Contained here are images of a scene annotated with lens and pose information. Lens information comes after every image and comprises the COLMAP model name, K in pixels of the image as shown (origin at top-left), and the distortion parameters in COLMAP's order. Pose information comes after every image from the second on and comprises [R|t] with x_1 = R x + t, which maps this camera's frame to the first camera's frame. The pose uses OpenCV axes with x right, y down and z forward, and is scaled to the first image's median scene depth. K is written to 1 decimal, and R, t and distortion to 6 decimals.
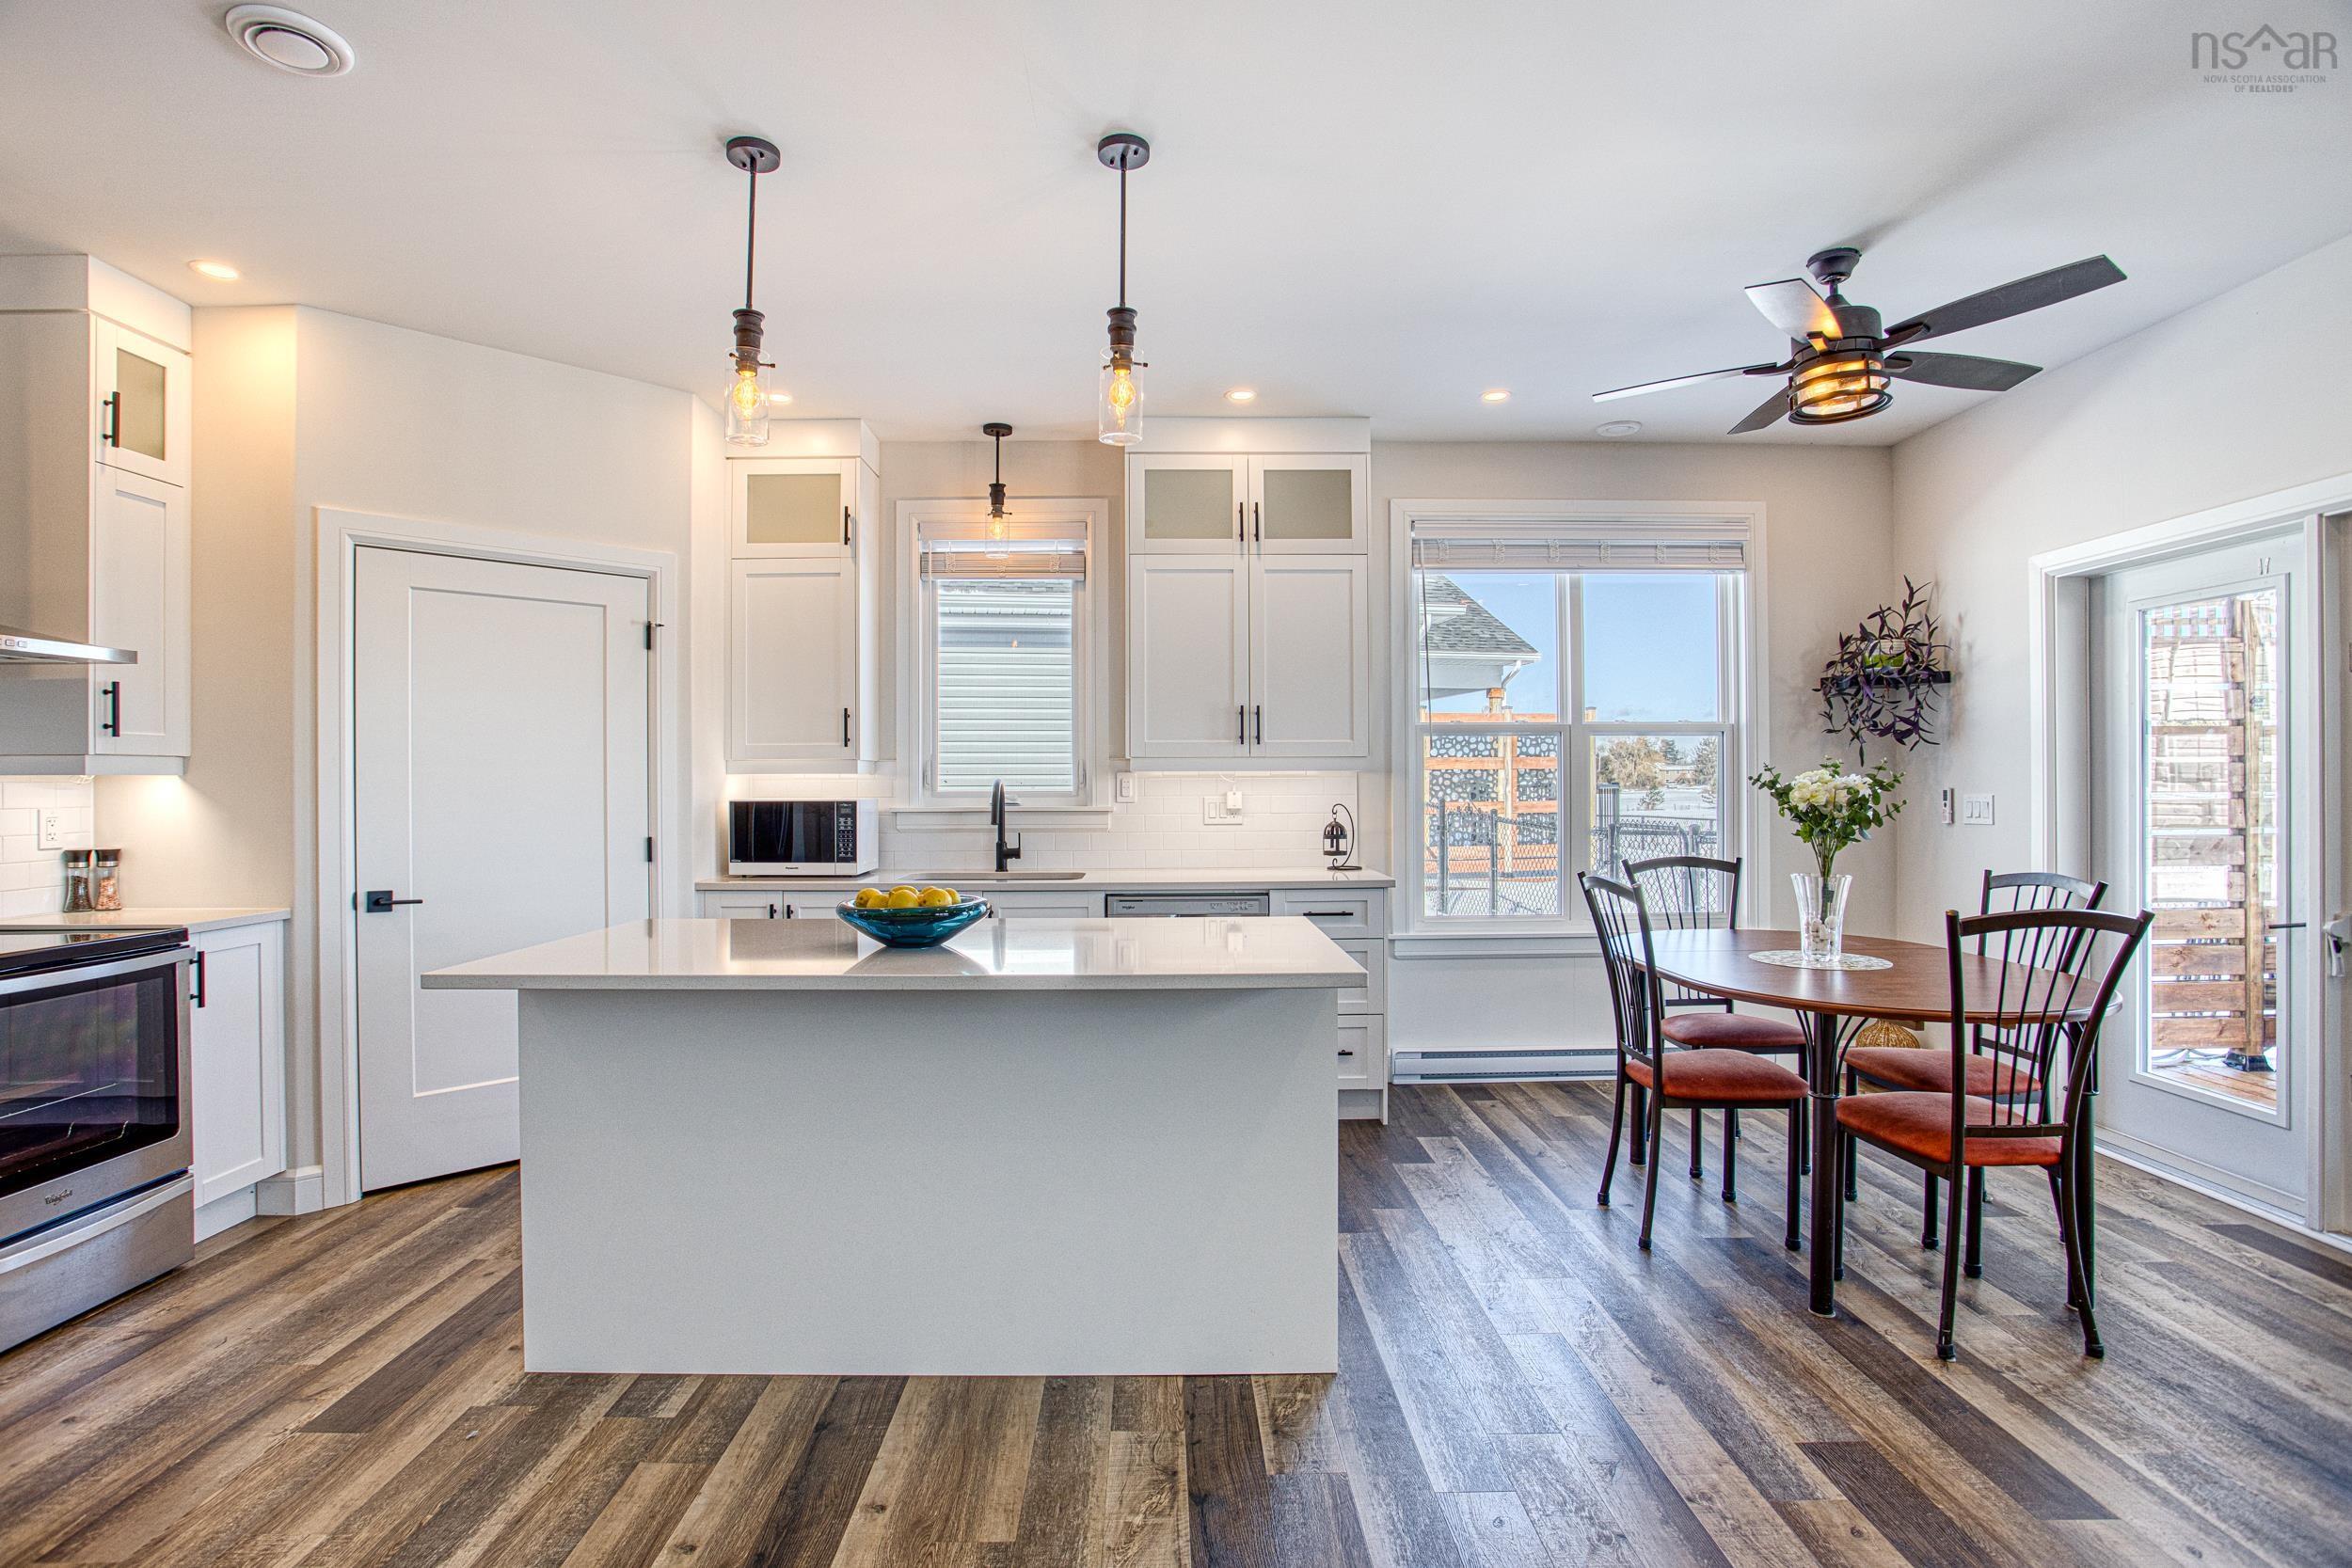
lens RADIAL K [[1154.3, 0, 1177.4], [0, 1154.3, 777.7], [0, 0, 1]] dist [-0.072510, 0.030632]
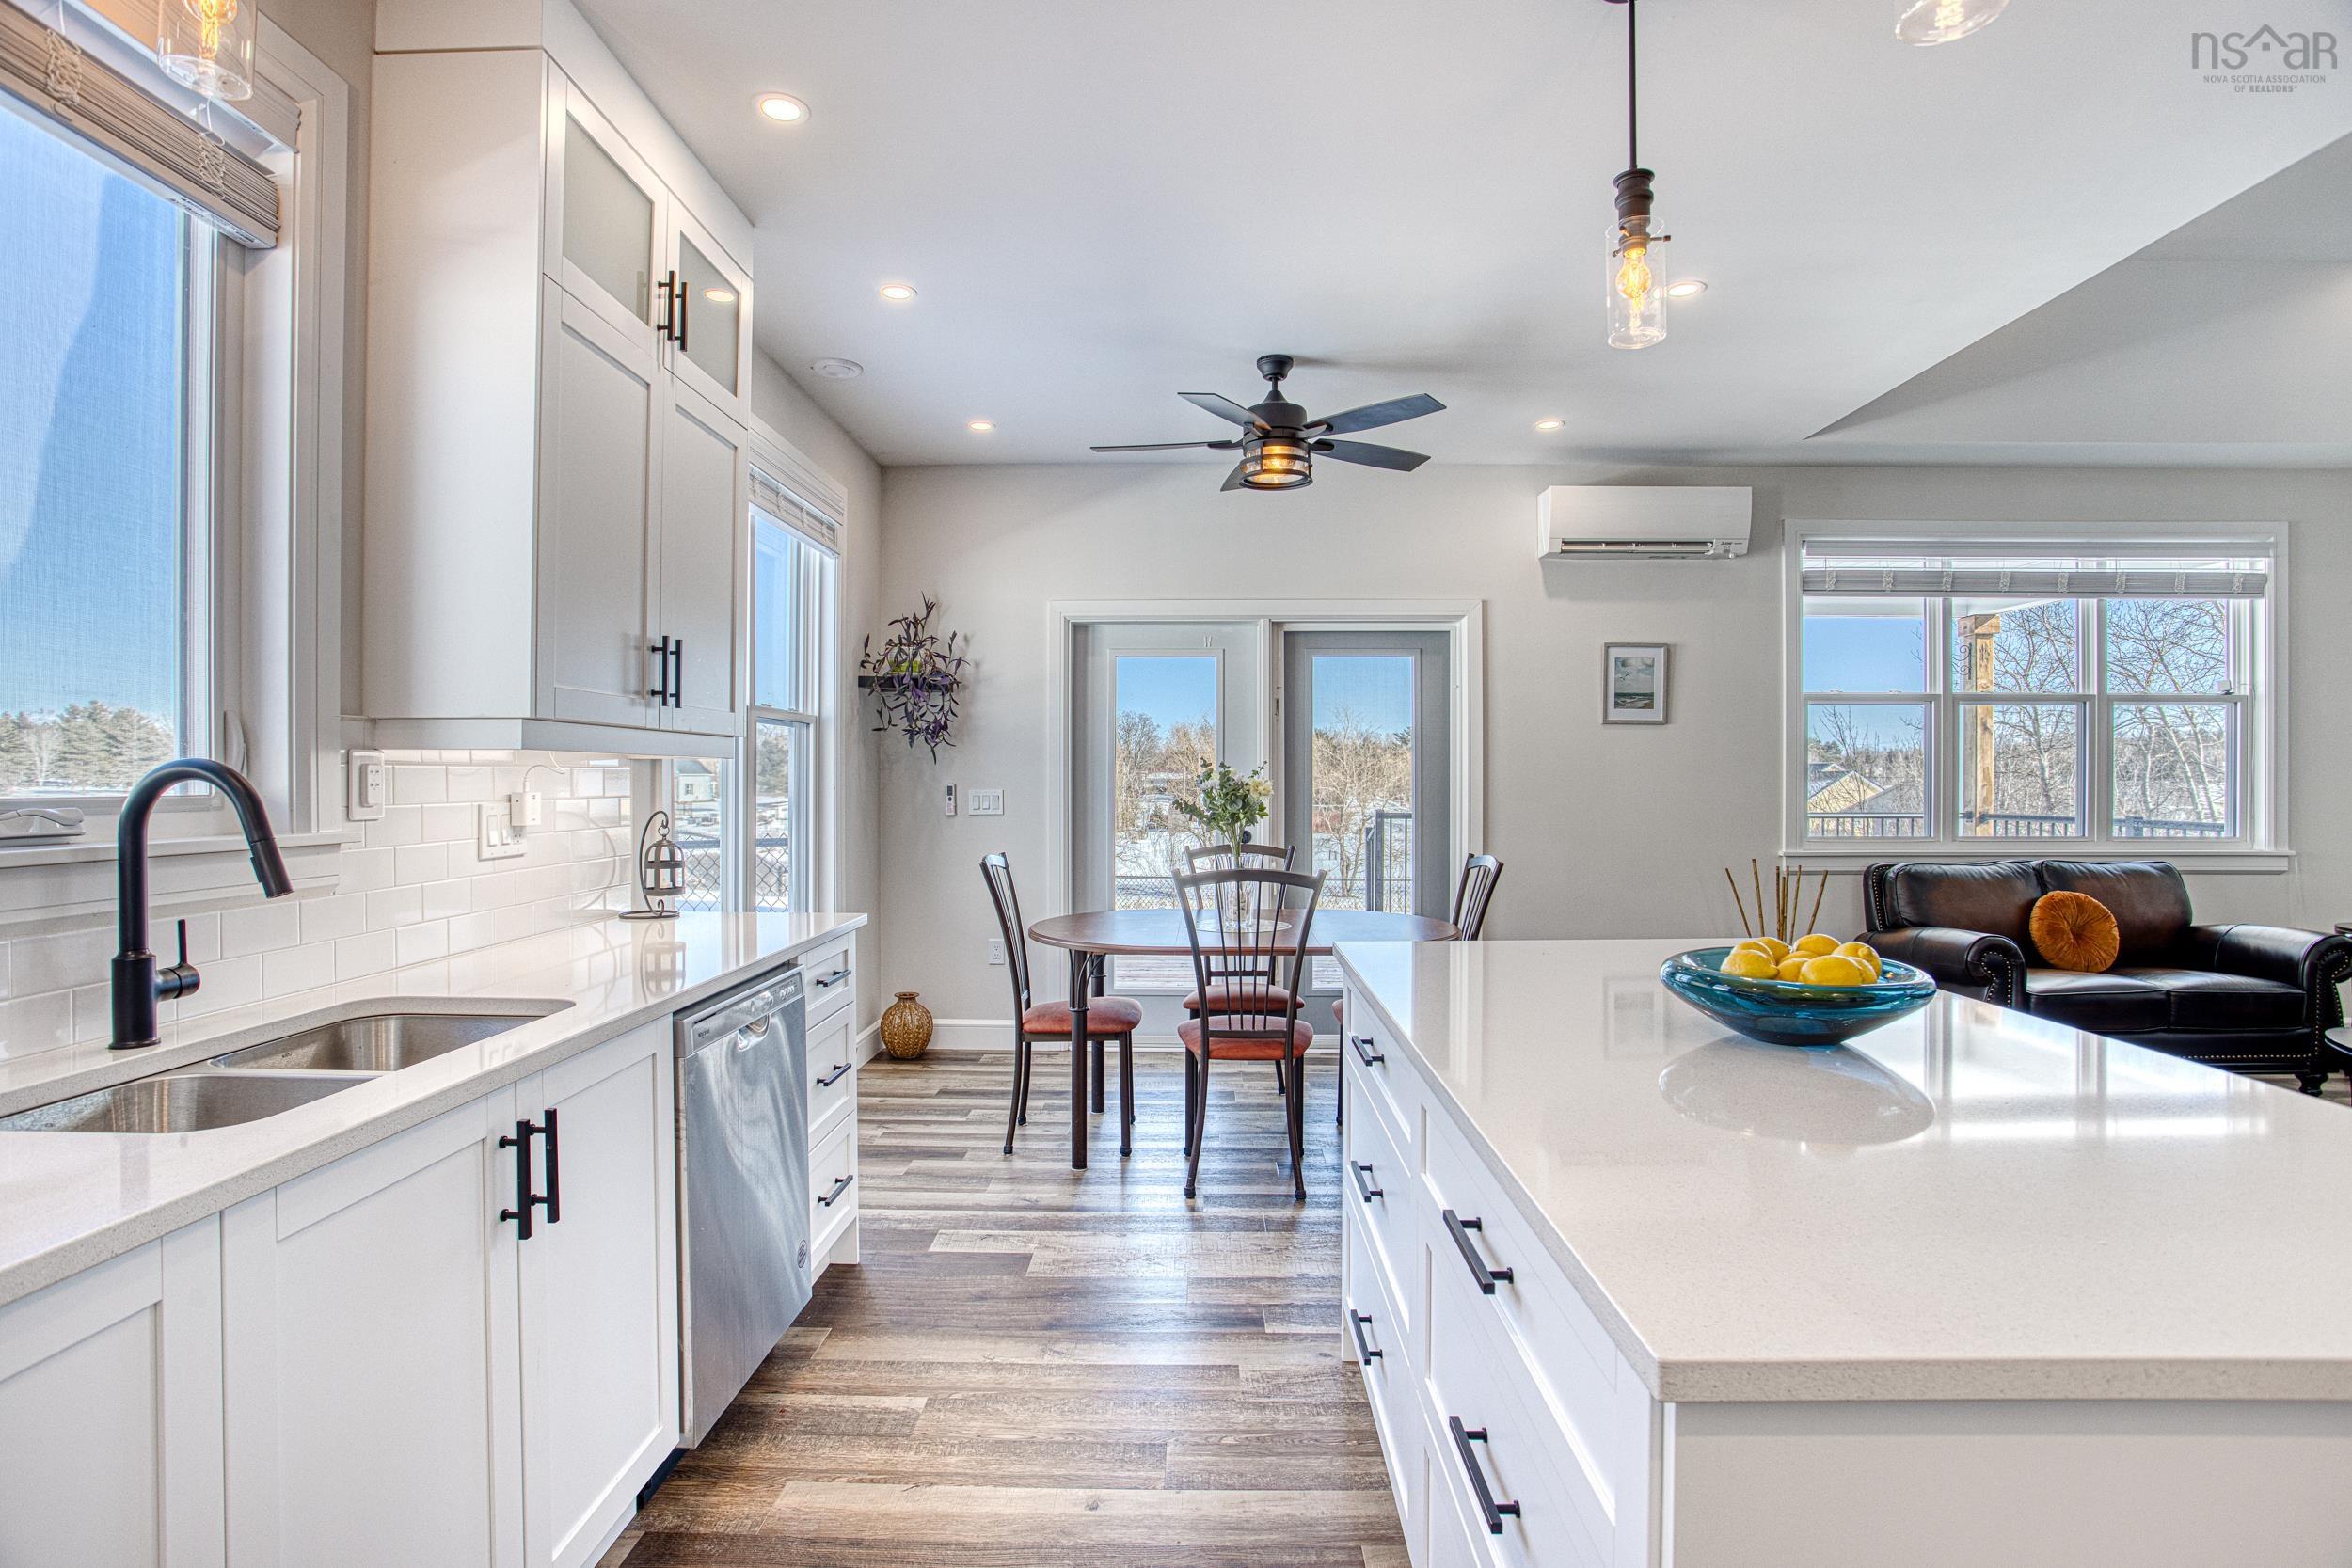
lens RADIAL K [[1134.5, 0, 1176.0], [0, 1134.5, 784.0], [0, 0, 1]] dist [-0.072574, 0.027259]
pose [[0.038412, -0.000892, 0.999262, -0.657694], [-0.008394, 0.999964, 0.001215, 0.007993], [-0.999227, -0.008434, 0.038403, 1.035885]]
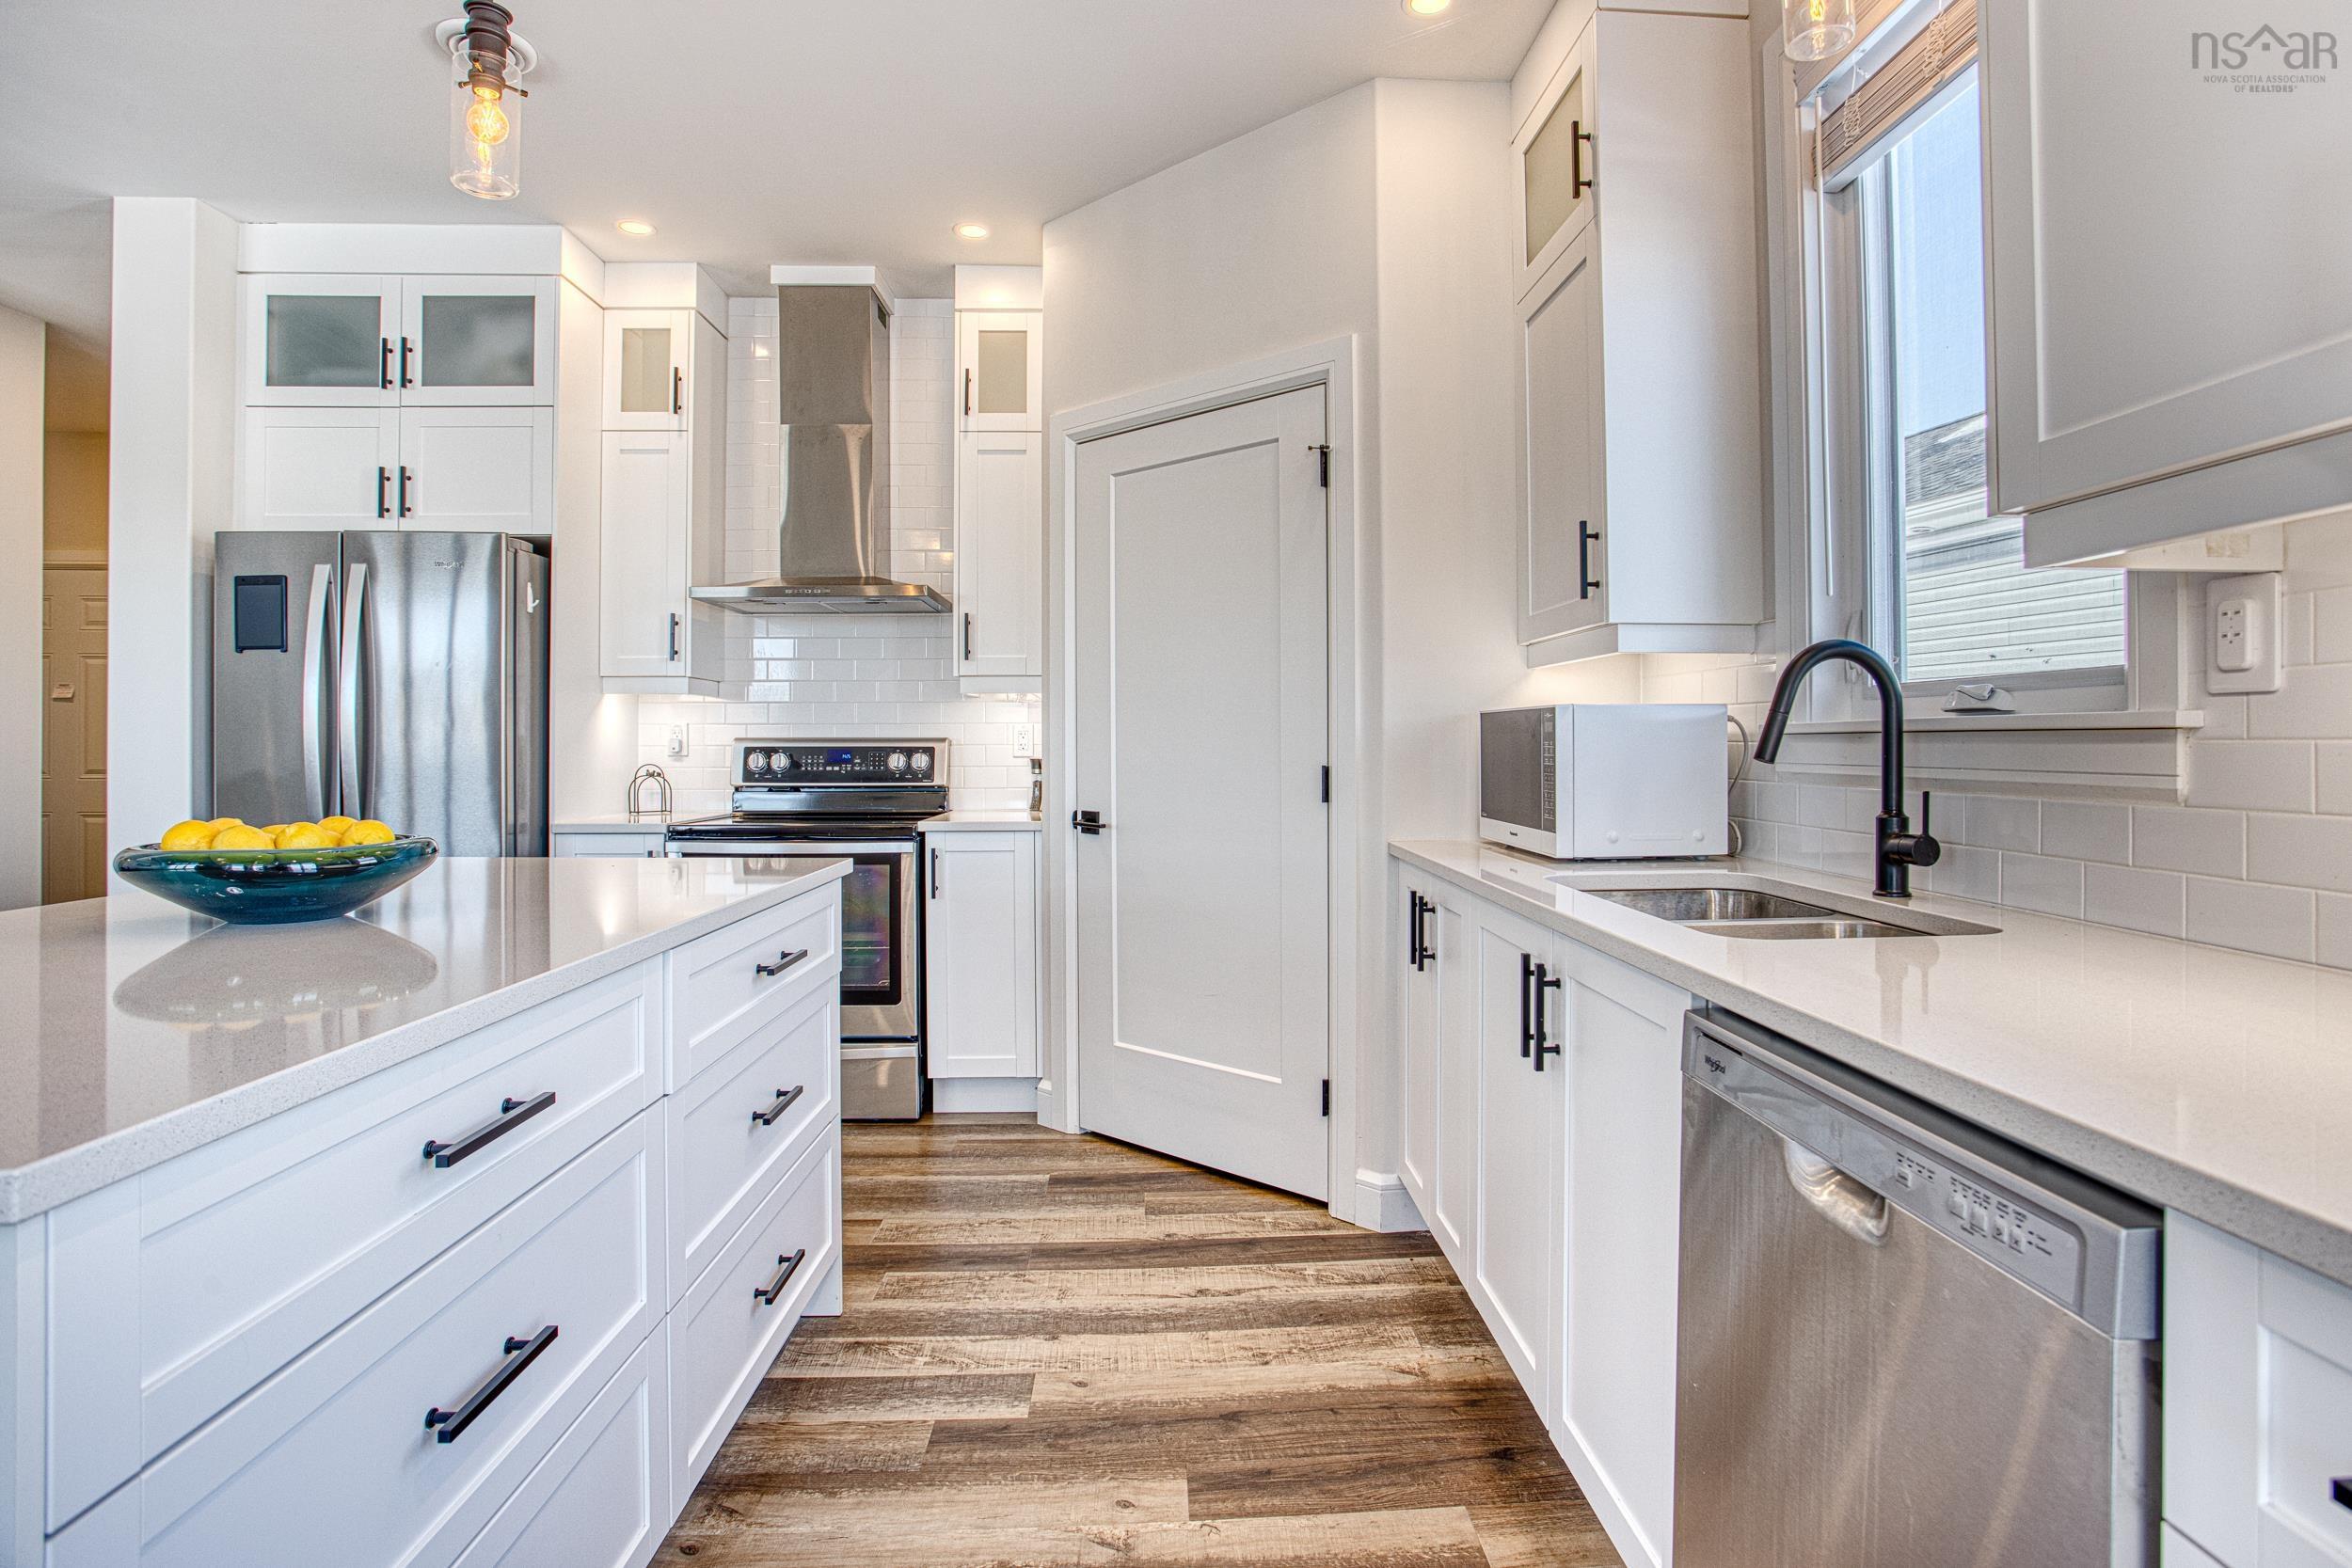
lens RADIAL K [[1234.4, 0, 1178.7], [0, 1234.4, 744.4], [0, 0, 1]] dist [-0.001755, 0.039318]
pose [[0.018765, 0.002751, -0.999820, 0.337229], [0.005580, 0.999980, 0.002857, 0.046954], [0.999808, -0.005633, 0.018750, 1.137163]]
